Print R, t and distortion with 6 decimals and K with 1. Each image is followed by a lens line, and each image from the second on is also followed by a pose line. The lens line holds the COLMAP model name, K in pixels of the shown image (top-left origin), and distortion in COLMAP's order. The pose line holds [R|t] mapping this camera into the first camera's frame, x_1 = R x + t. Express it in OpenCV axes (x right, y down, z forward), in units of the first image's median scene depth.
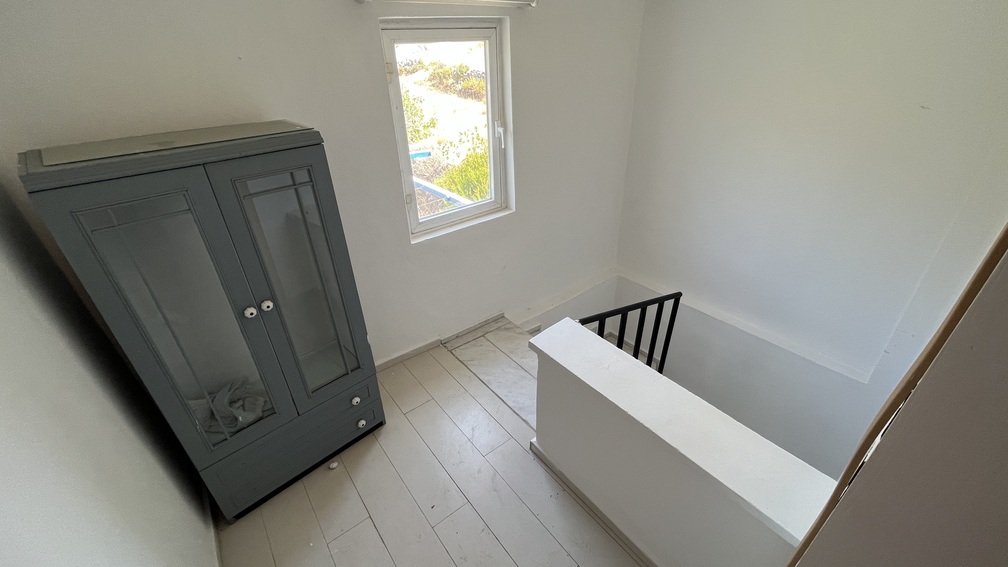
lens RADIAL K [[409.1, 0, 504.0], [0, 409.1, 283.5], [0, 0, 1]] dist [-0.003300, 0.000148]
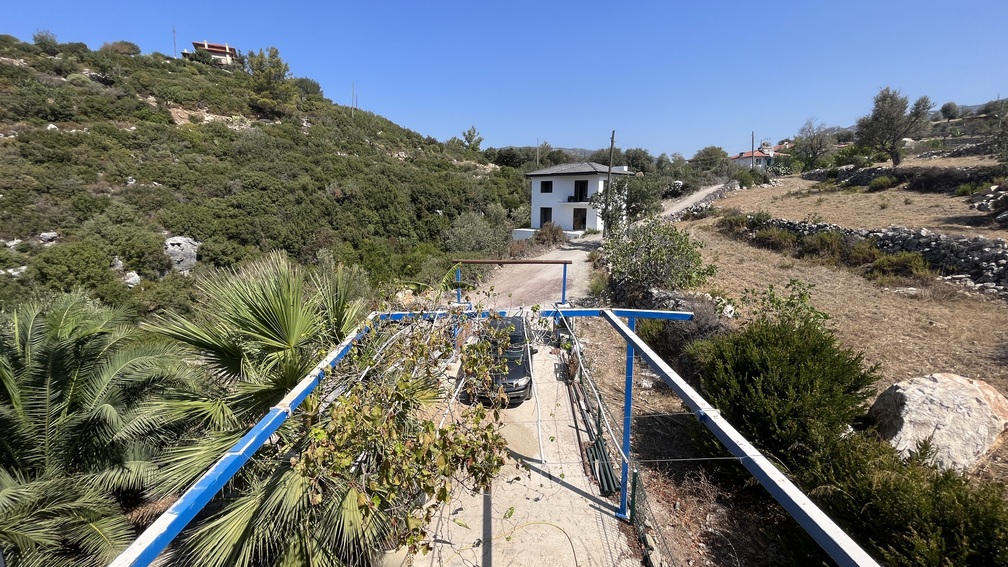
lens RADIAL K [[409.1, 0, 504.0], [0, 409.1, 283.5], [0, 0, 1]] dist [-0.003300, 0.000148]
pose [[0.799298, 0.151210, -0.581600, -0.017205], [-0.322846, 0.924343, -0.203371, -0.052316], [0.506846, 0.350321, 0.787643, 0.111801]]
